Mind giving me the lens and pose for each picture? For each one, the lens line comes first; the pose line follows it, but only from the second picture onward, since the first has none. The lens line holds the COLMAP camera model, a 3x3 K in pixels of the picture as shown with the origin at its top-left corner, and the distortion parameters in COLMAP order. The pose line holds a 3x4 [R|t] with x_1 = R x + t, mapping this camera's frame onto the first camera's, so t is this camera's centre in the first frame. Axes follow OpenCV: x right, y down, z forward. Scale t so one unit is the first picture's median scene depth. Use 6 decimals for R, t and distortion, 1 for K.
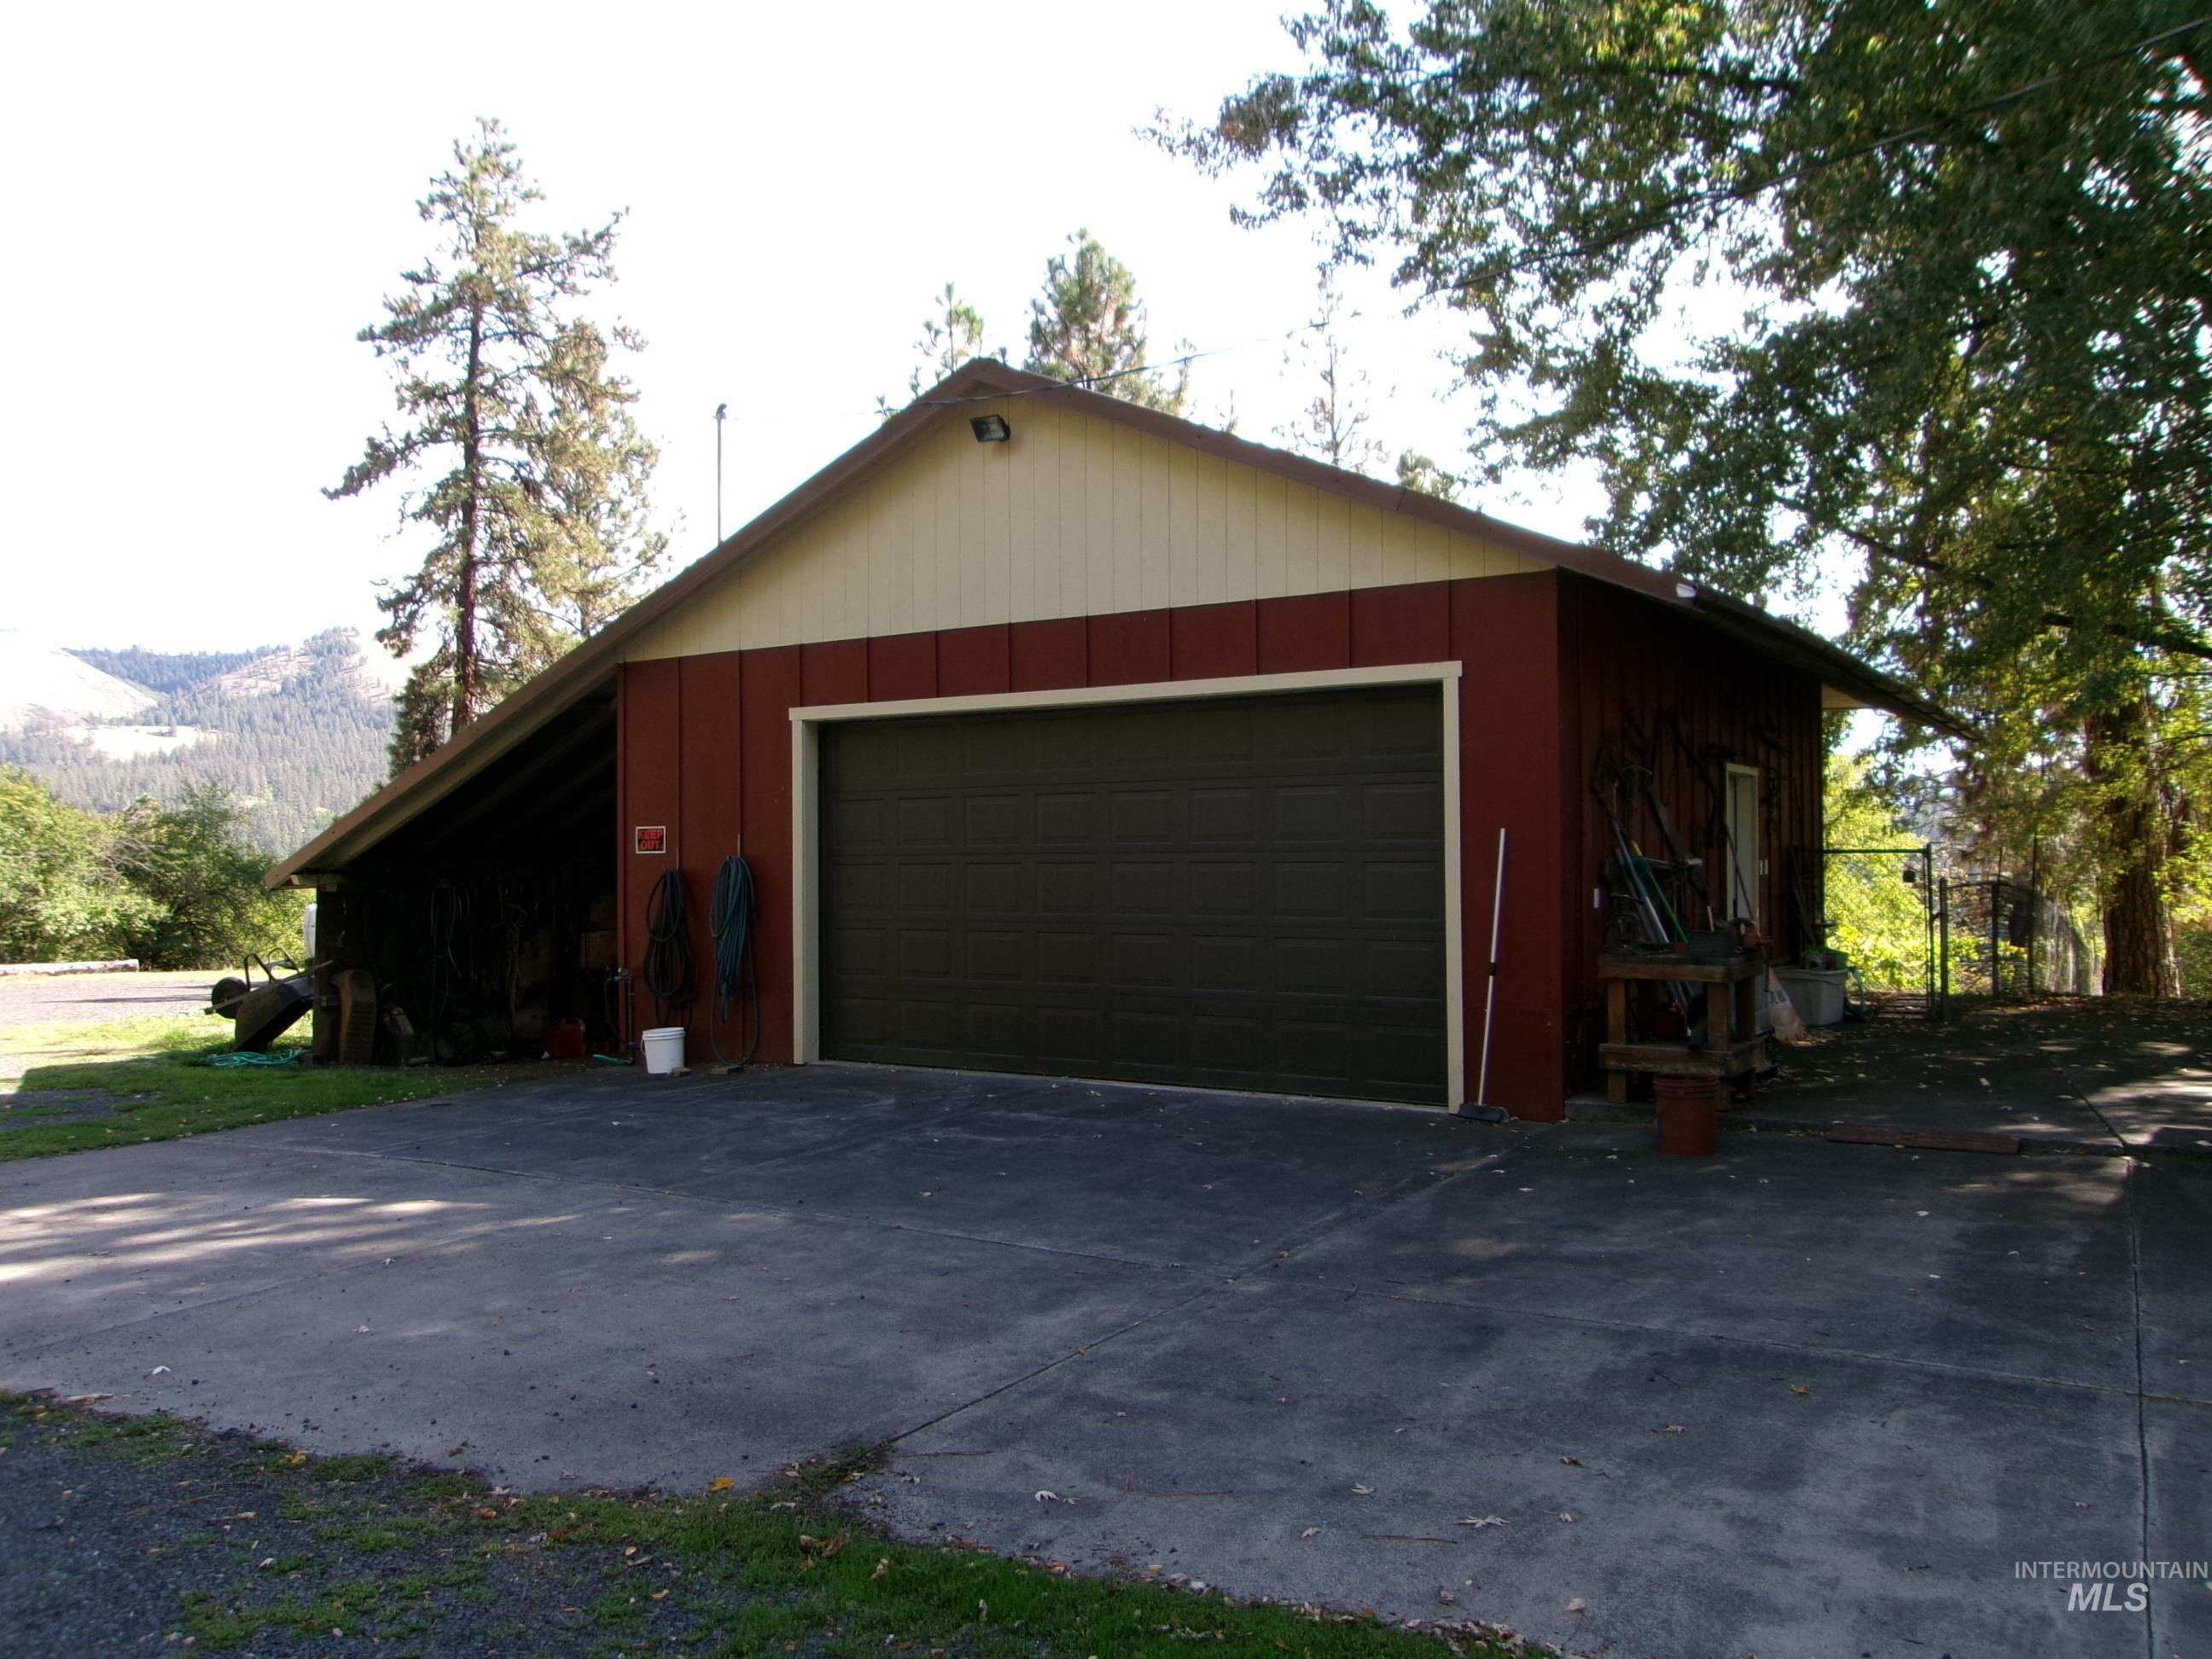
lens RADIAL K [[1786.7, 0, 1106.0], [0, 1786.7, 829.5], [0, 0, 1]] dist [0.005022, 0.003051]
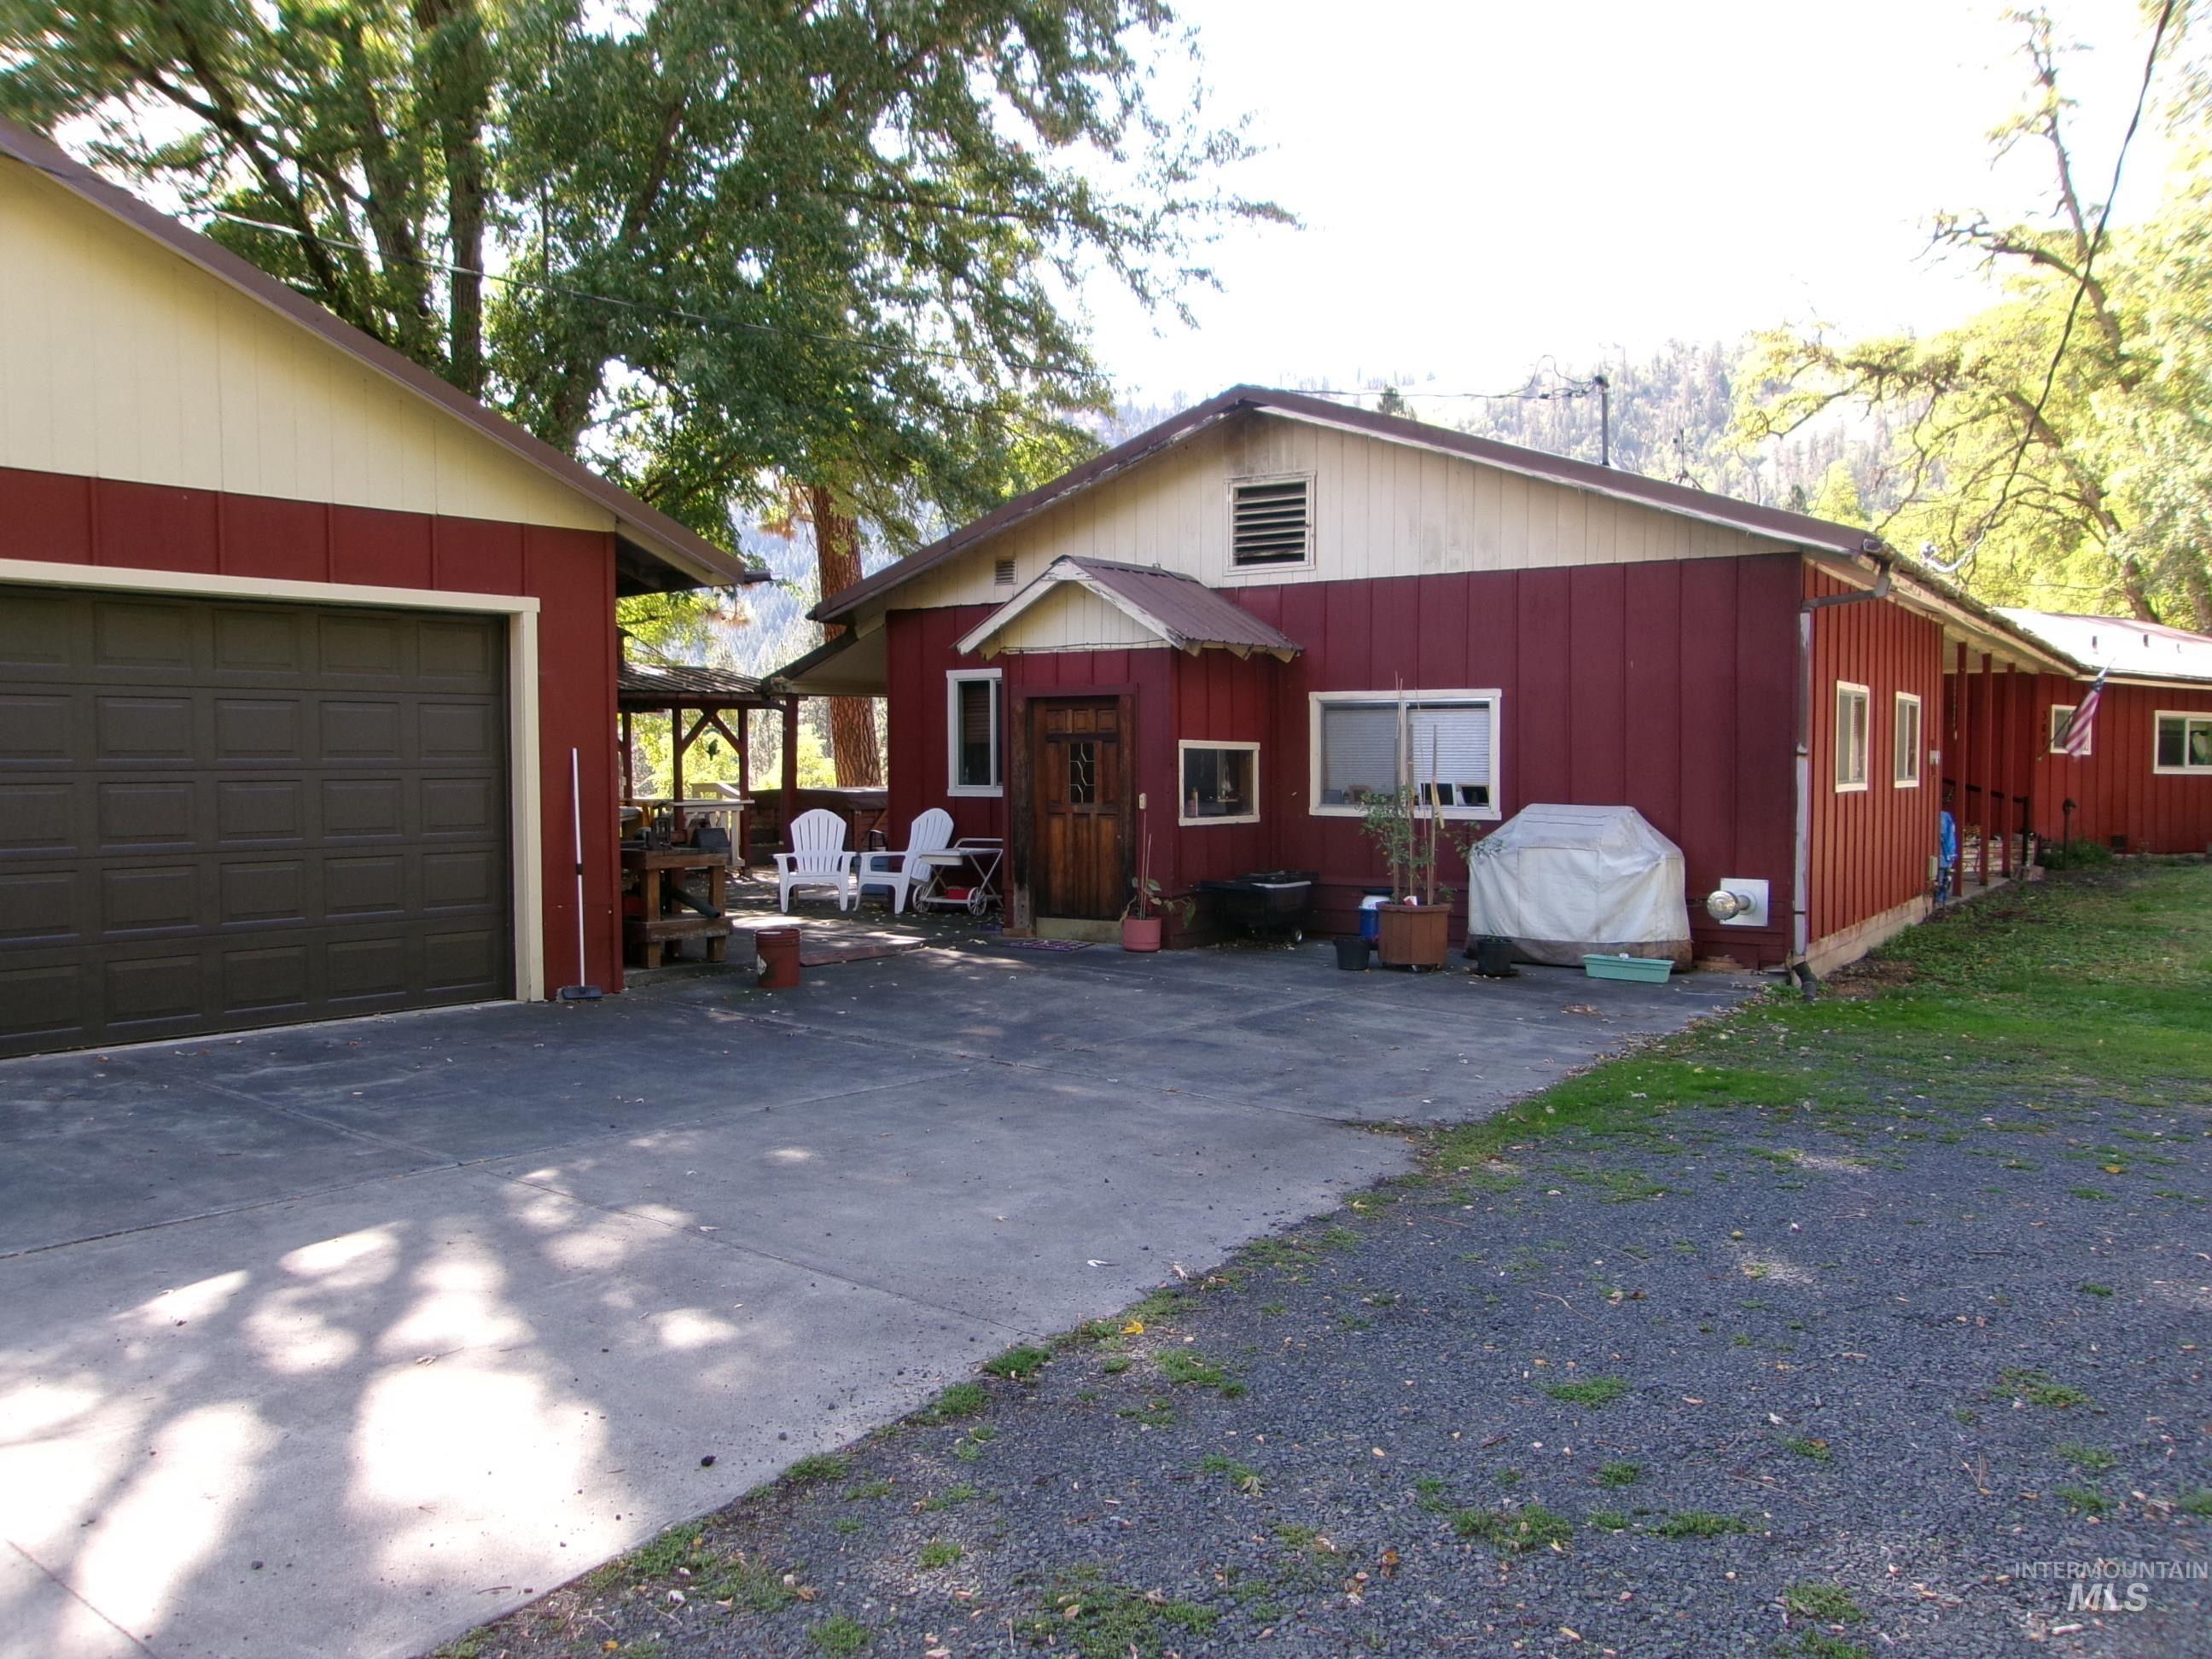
lens RADIAL K [[1751.5, 0, 1102.7], [0, 1751.5, 852.3], [0, 0, 1]] dist [0.001244, 0.022472]
pose [[0.131852, -0.039253, 0.990492, -0.766887], [0.001467, 0.999222, 0.039403, 0.020001], [-0.991268, -0.003742, 0.131807, 0.452674]]
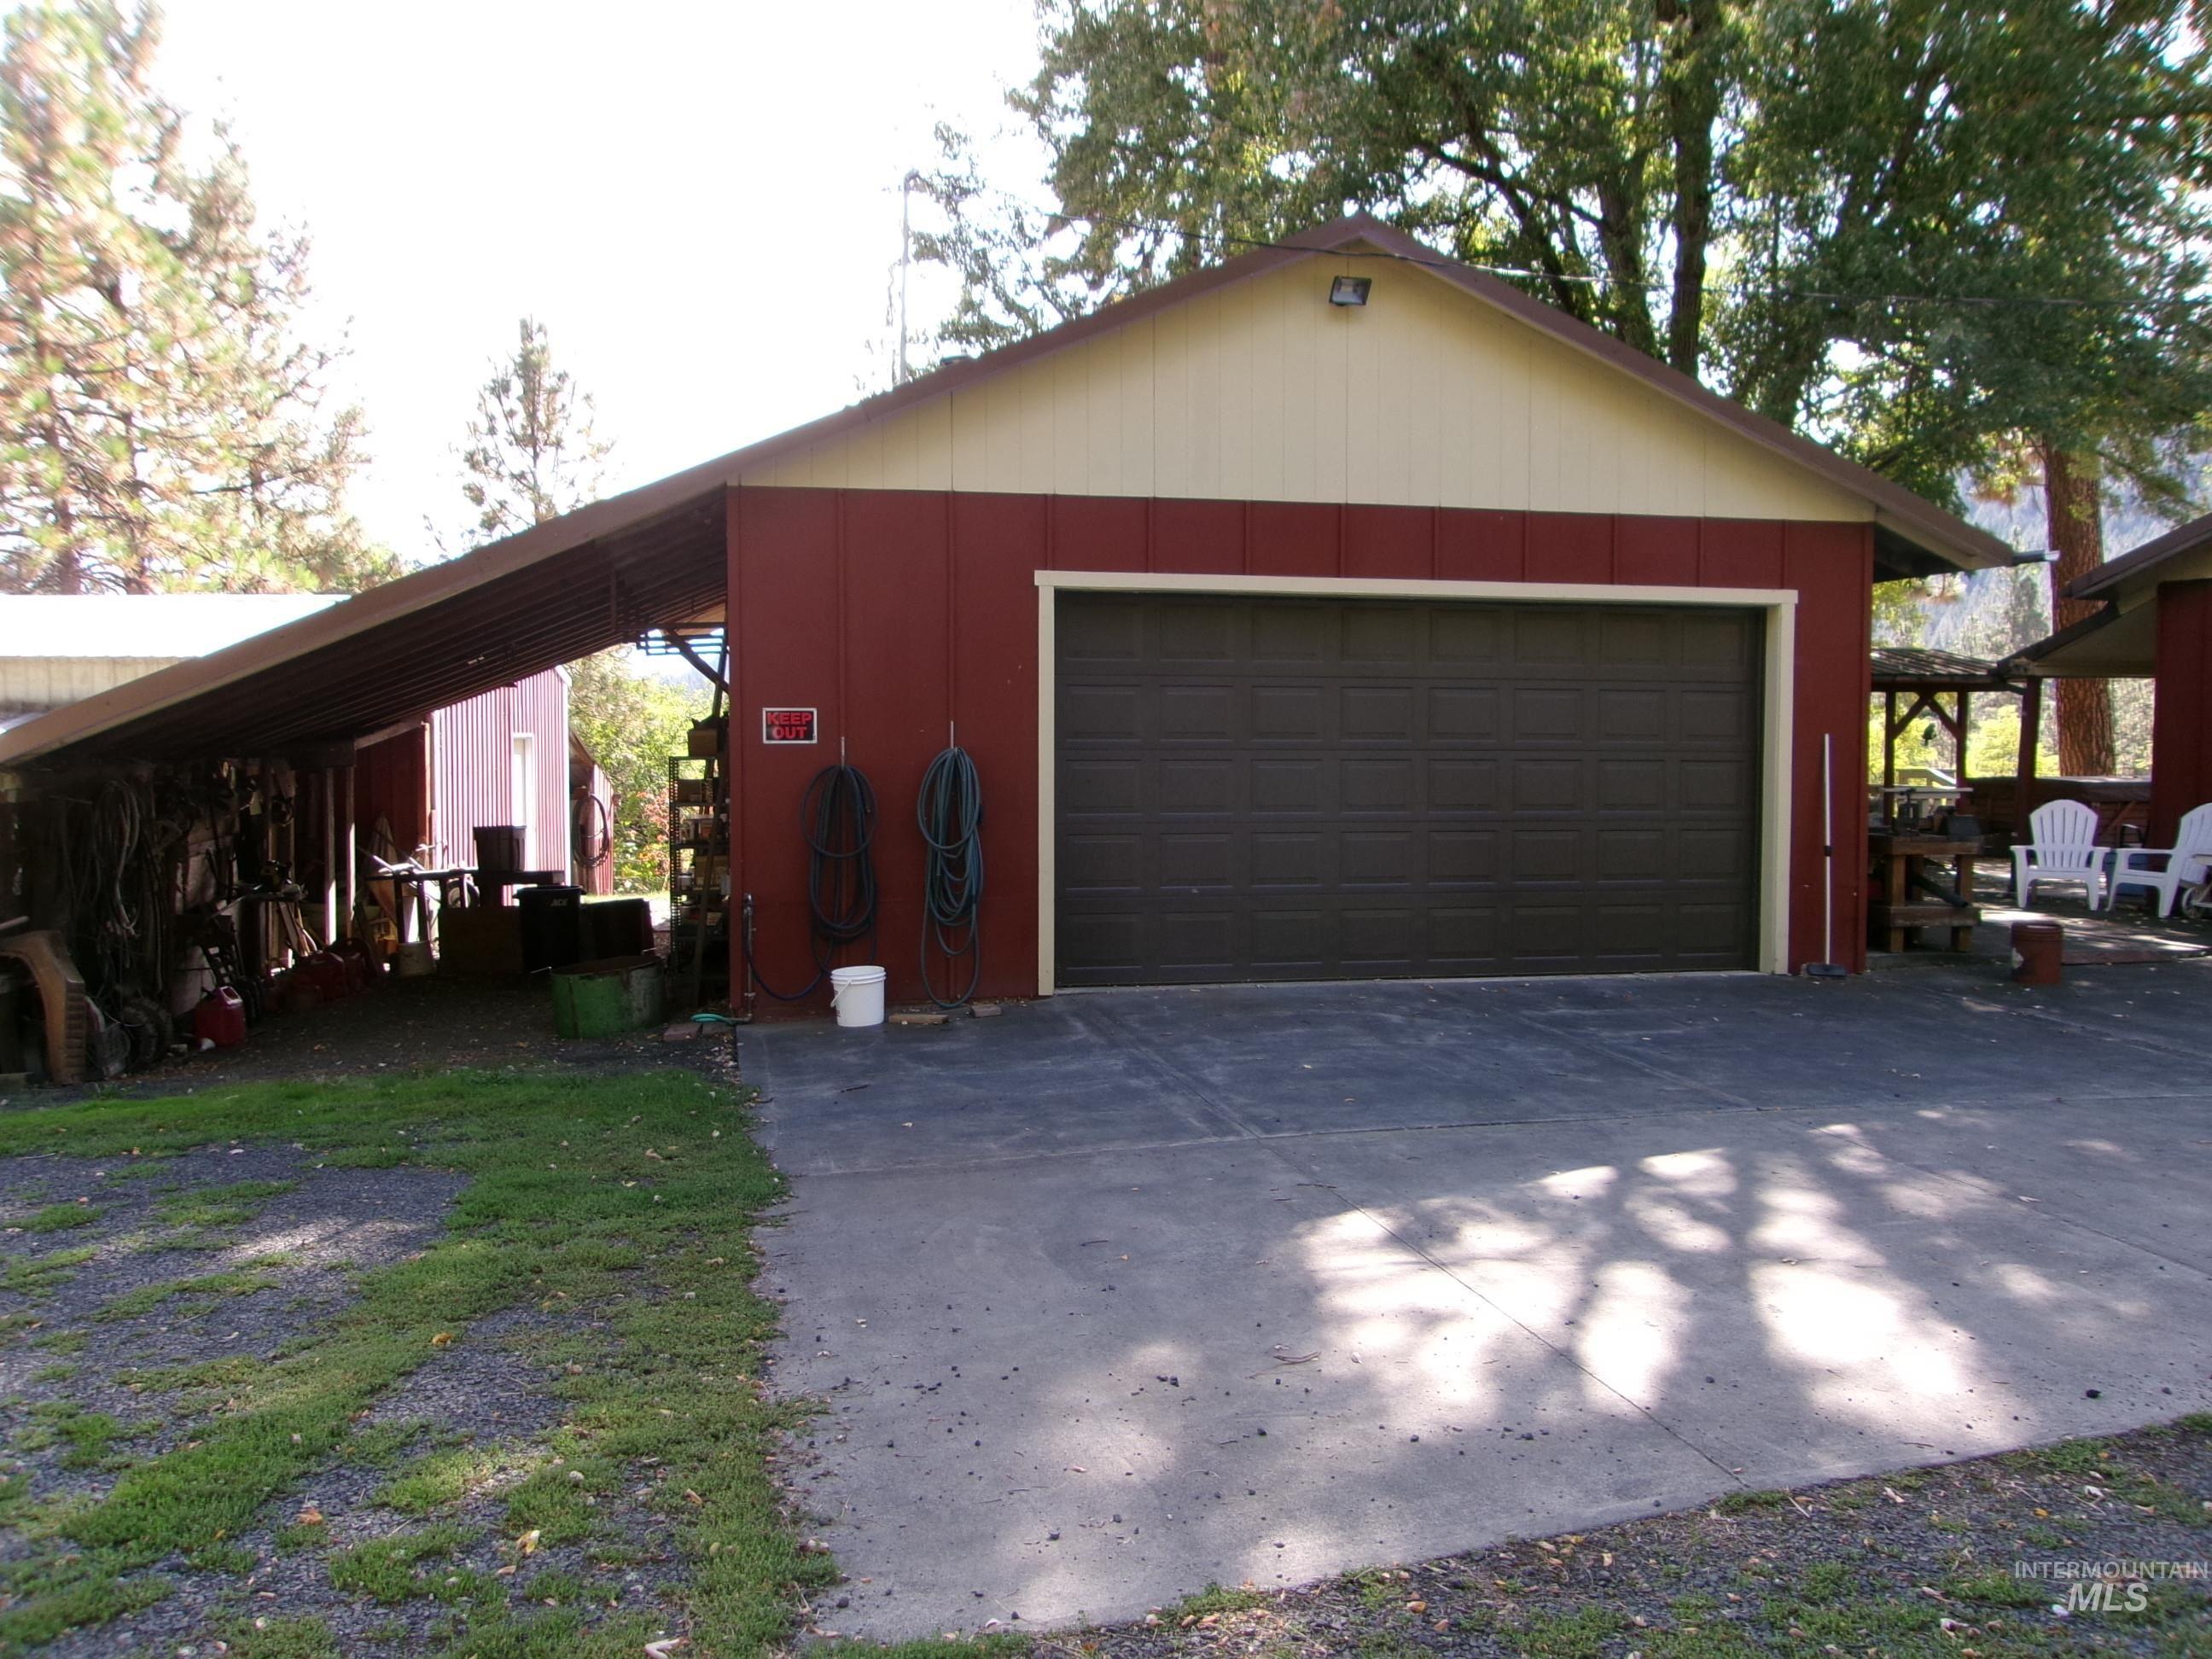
lens RADIAL K [[1751.5, 0, 1102.7], [0, 1751.5, 852.3], [0, 0, 1]] dist [0.001244, 0.022472]
pose [[0.693443, -0.027630, 0.719981, -0.860160], [-0.018534, 0.998250, 0.056160, 0.018866], [-0.720273, -0.052288, 0.691718, 0.472057]]
